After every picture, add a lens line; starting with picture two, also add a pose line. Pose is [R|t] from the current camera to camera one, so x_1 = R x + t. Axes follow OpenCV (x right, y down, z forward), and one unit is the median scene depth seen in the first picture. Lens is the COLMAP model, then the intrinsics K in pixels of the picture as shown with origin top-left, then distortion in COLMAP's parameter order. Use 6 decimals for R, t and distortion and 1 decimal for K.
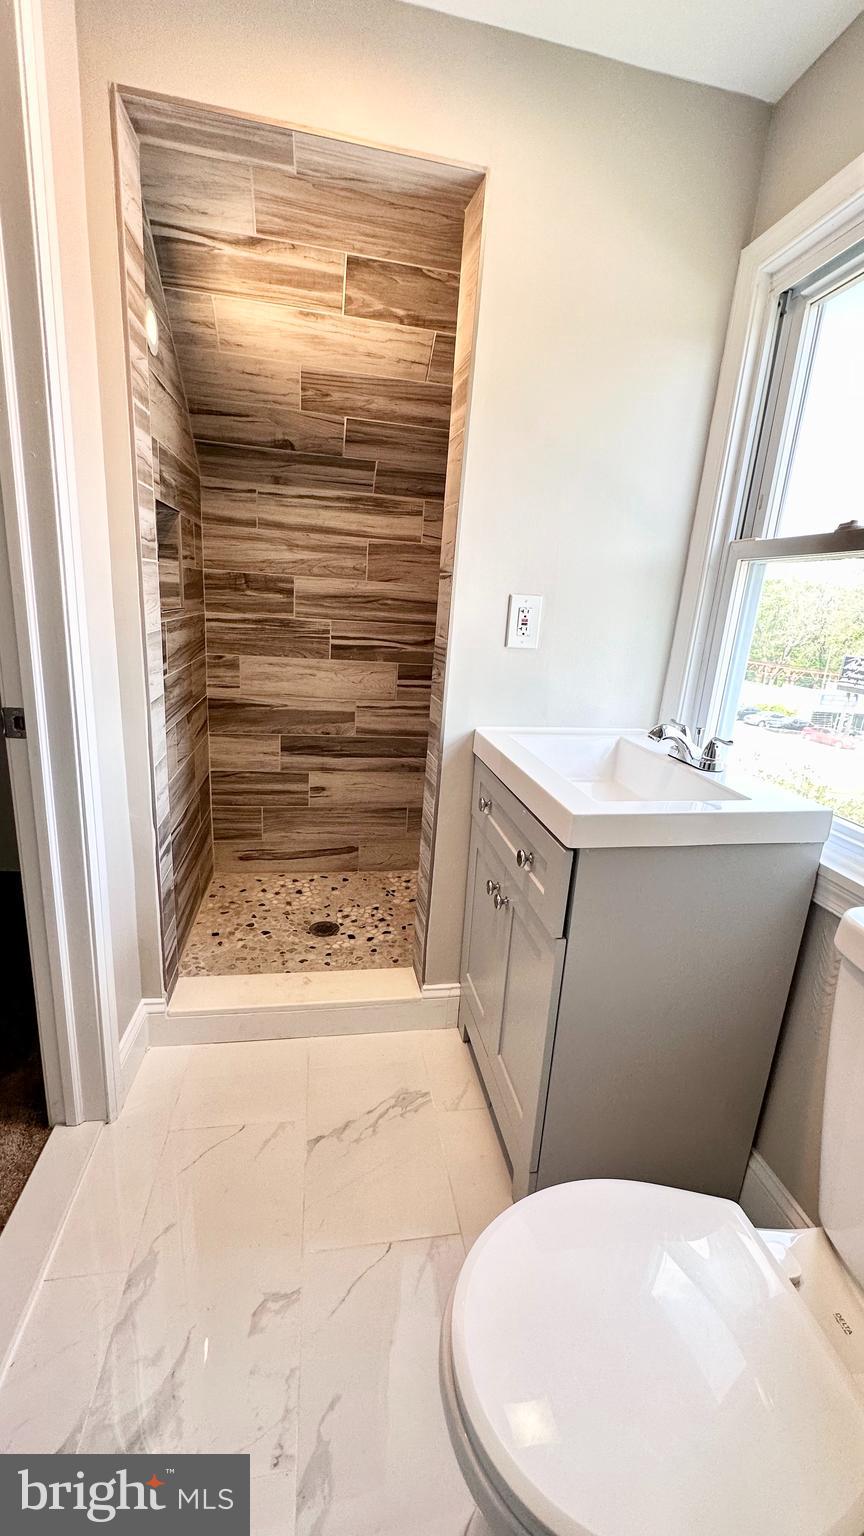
lens RADIAL K [[612.4, 0, 431.7], [0, 612.4, 765.6], [0, 0, 1]] dist [-0.006387, 0.001662]
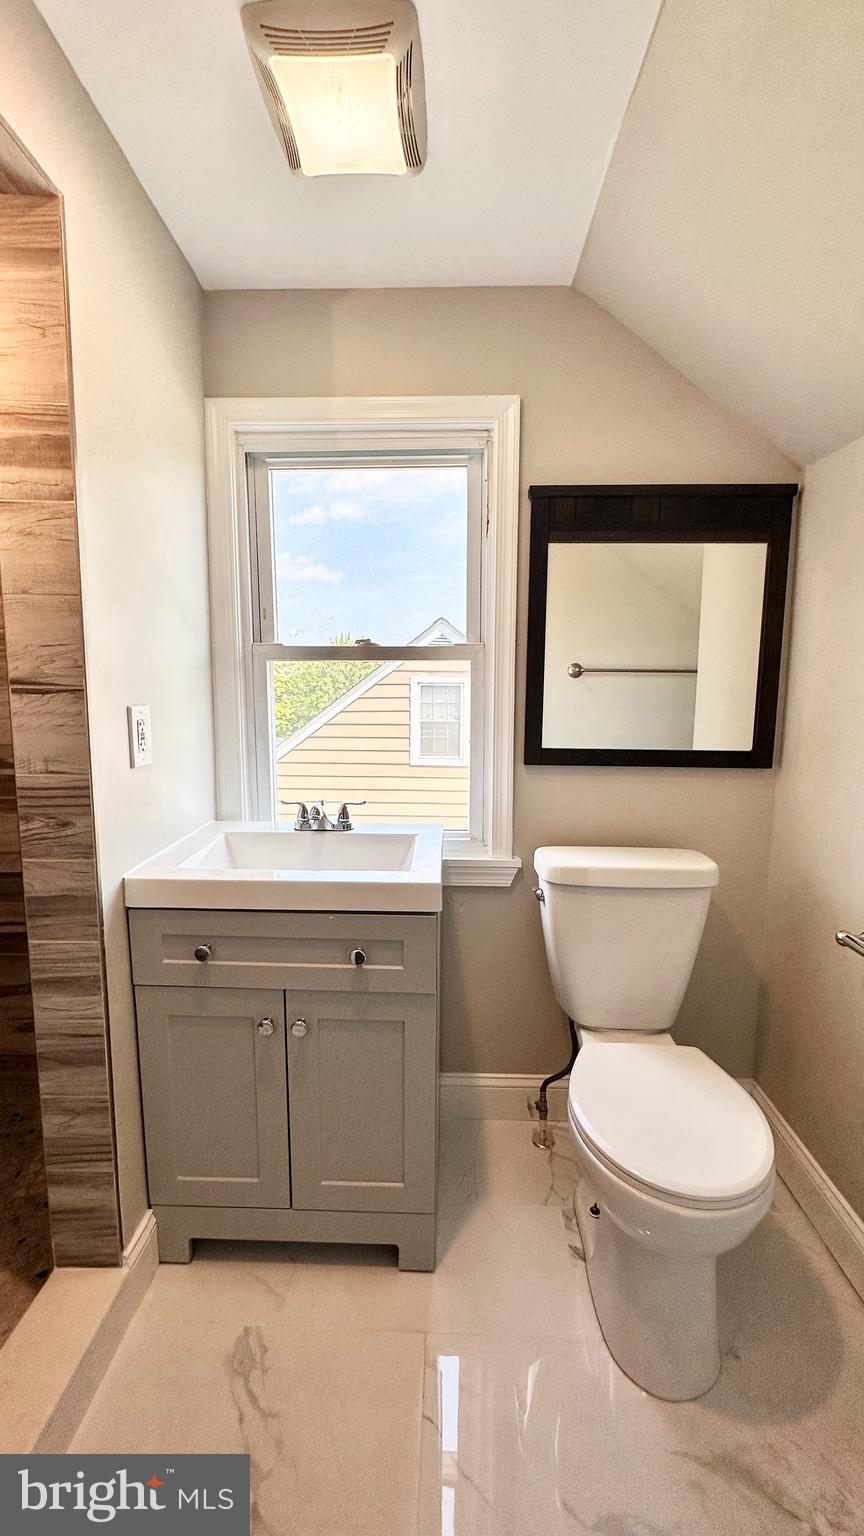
lens RADIAL K [[612.4, 0, 431.7], [0, 612.4, 765.6], [0, 0, 1]] dist [-0.006387, 0.001662]
pose [[0.195045, -0.189565, 0.962301, -0.628870], [0.258937, 0.956286, 0.135897, -0.220479], [-0.945996, 0.222669, 0.235604, 0.463957]]
